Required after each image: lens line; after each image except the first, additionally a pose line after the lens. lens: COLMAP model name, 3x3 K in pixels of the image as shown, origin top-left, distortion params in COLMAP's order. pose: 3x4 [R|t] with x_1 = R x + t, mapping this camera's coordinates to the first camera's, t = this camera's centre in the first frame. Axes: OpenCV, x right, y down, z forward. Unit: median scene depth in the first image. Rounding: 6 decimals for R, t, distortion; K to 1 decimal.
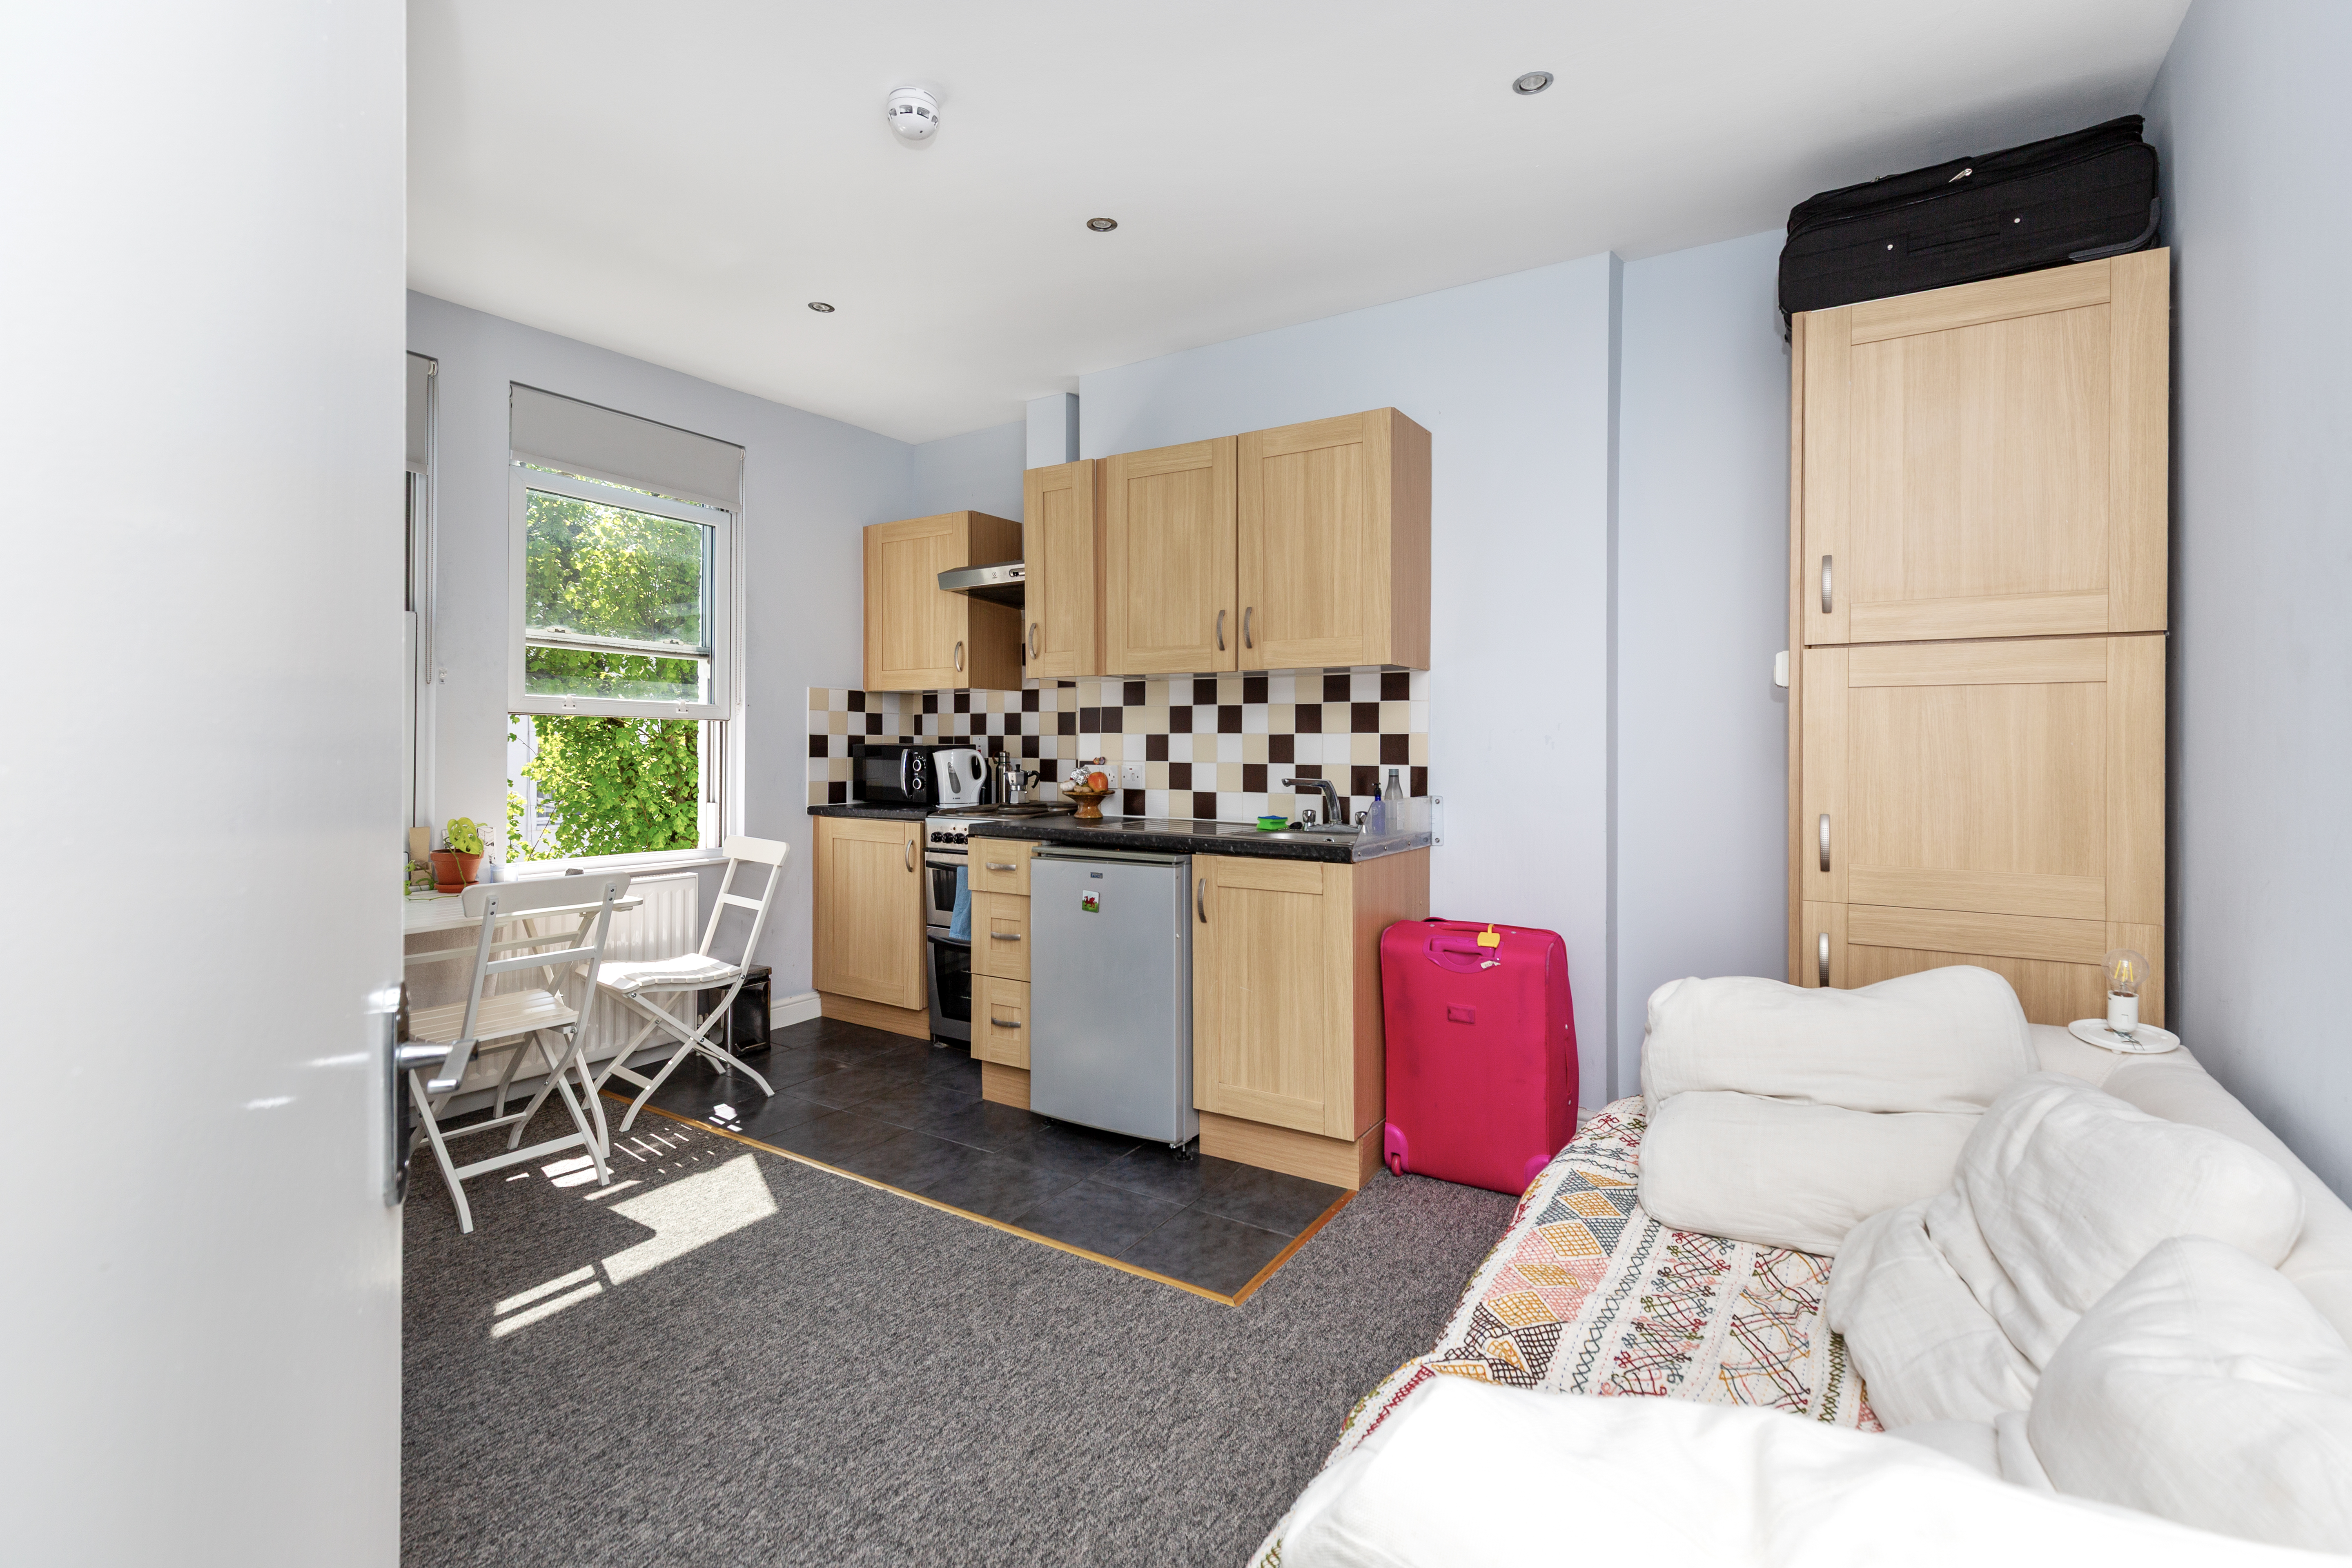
lens RADIAL K [[1075.8, 0, 1184.3], [0, 1075.8, 747.0], [0, 0, 1]] dist [0.000399, -0.000105]
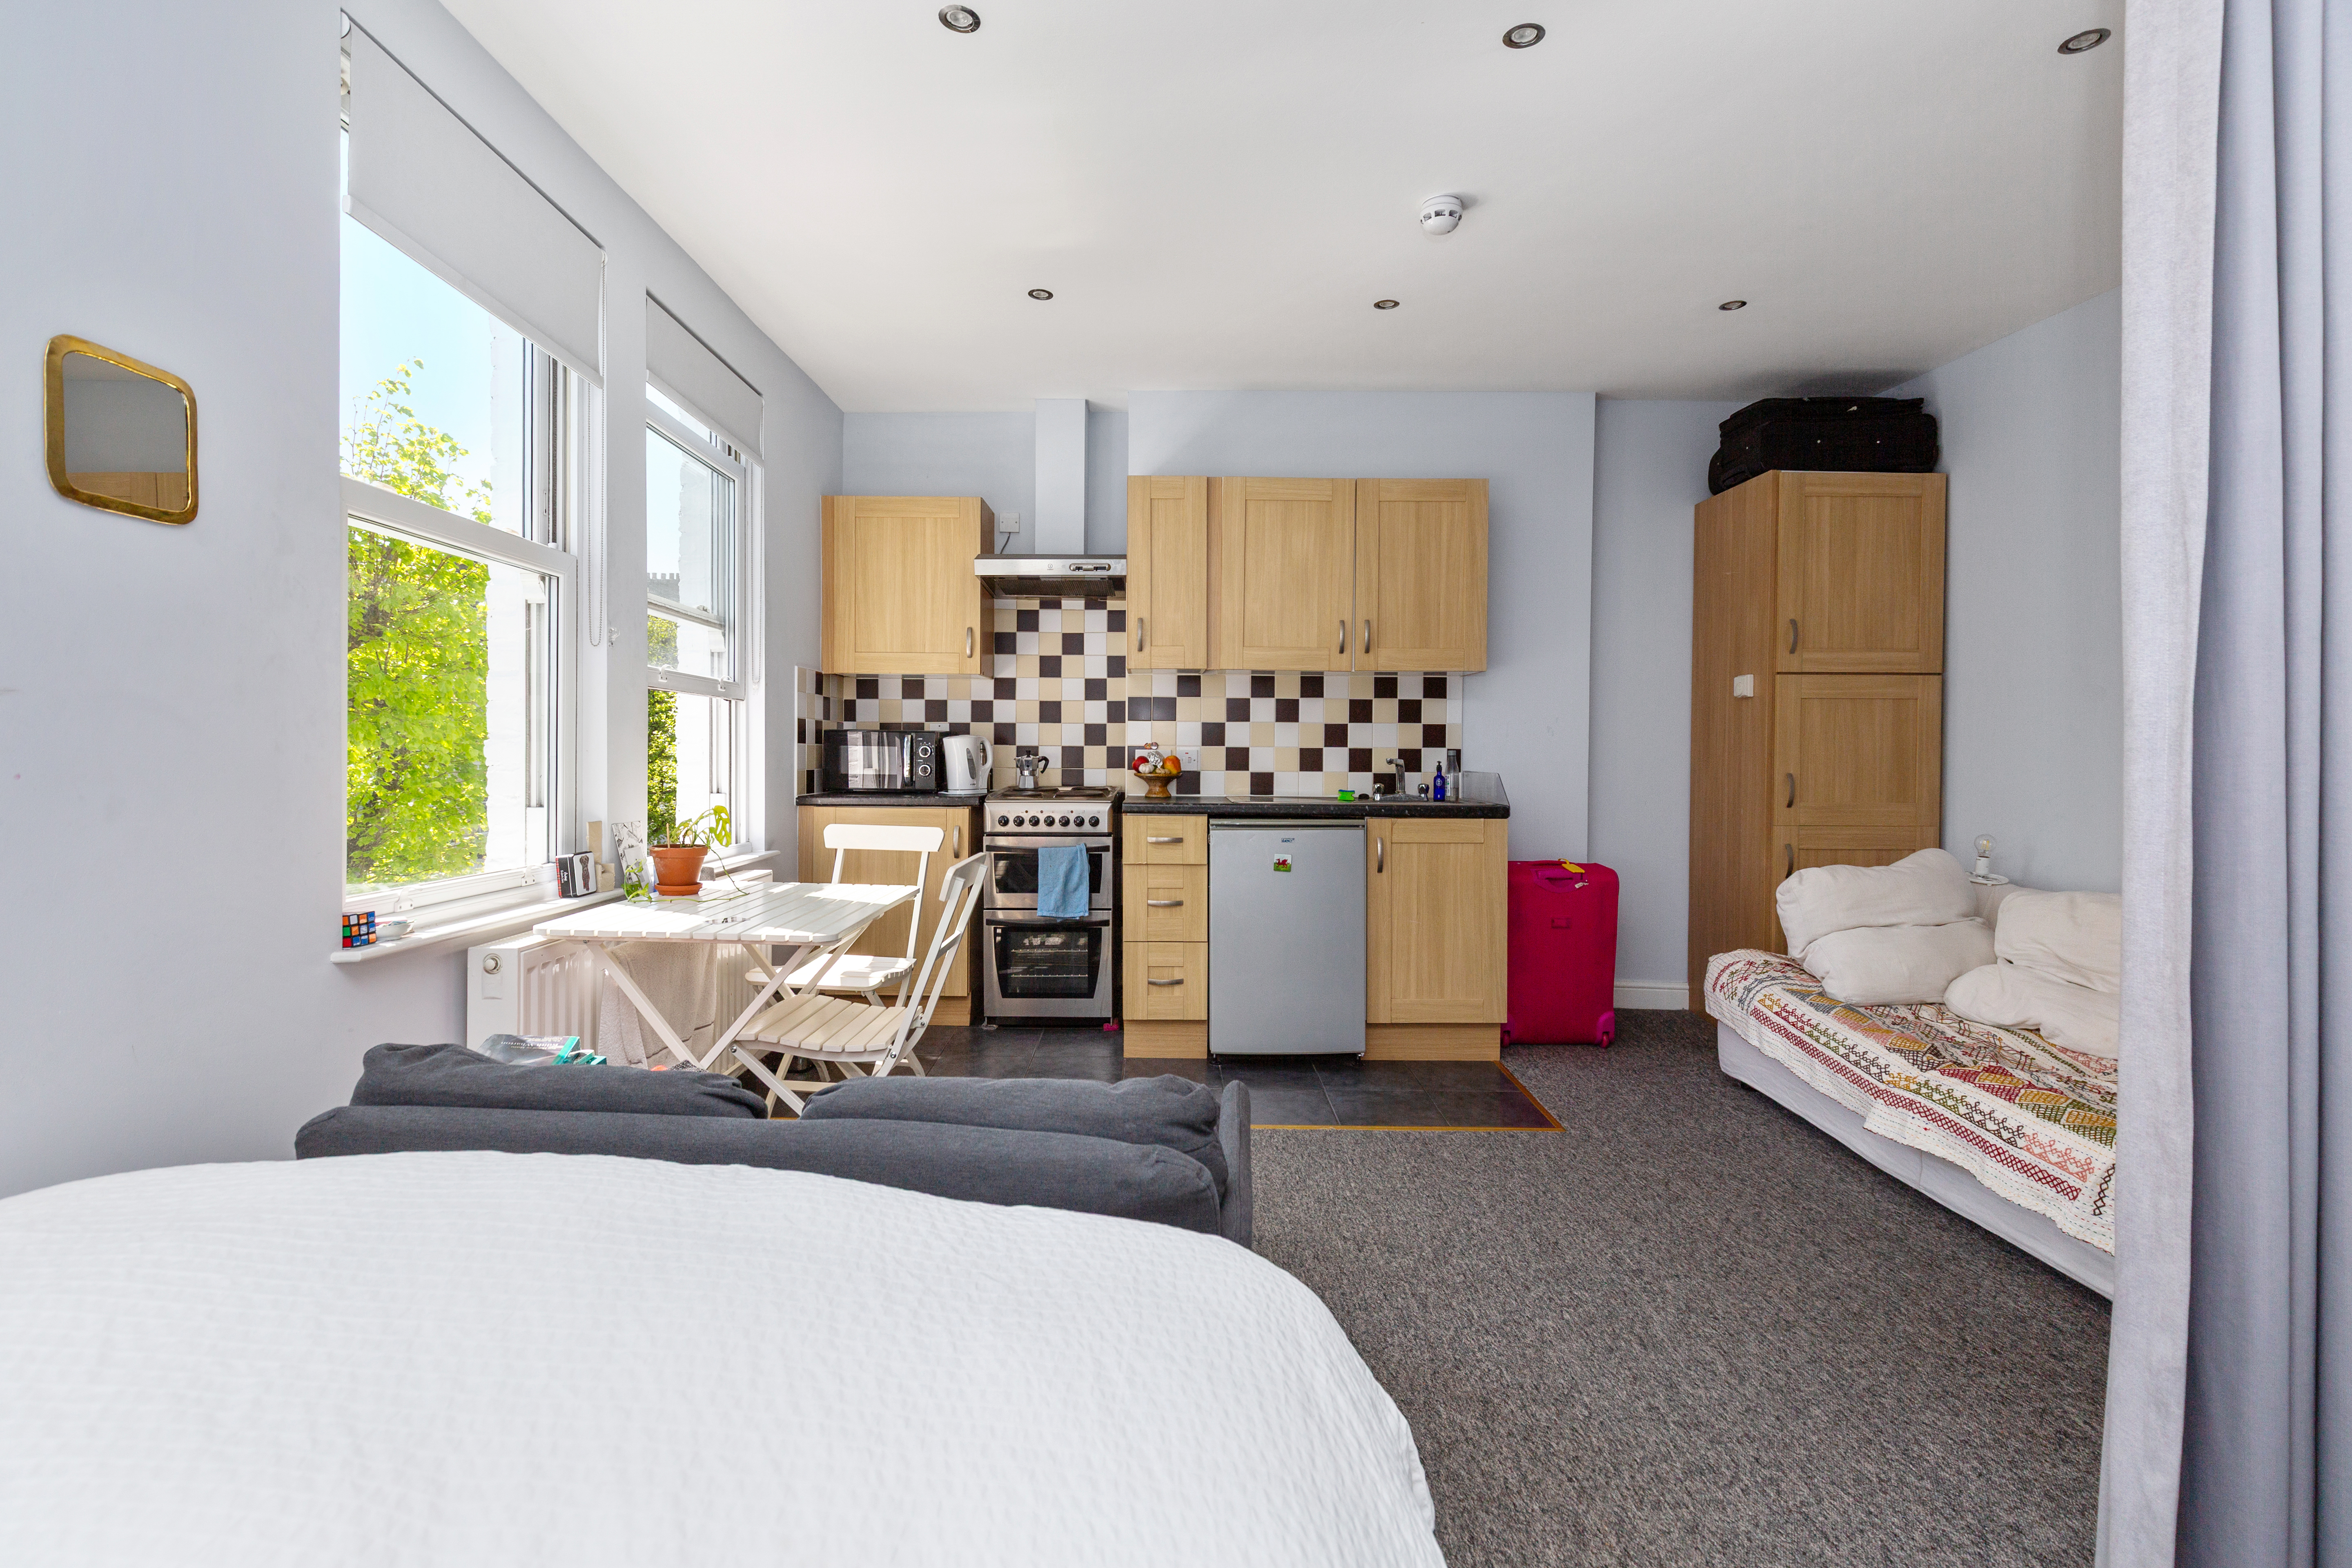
lens RADIAL K [[1070.3, 0, 1170.8], [0, 1070.3, 760.4], [0, 0, 1]] dist [0.002134, 0.000075]
pose [[0.843296, -0.003790, 0.537436, -0.728856], [-0.002967, 0.999927, 0.011707, 0.016605], [-0.537441, -0.011467, 0.843224, 0.073401]]
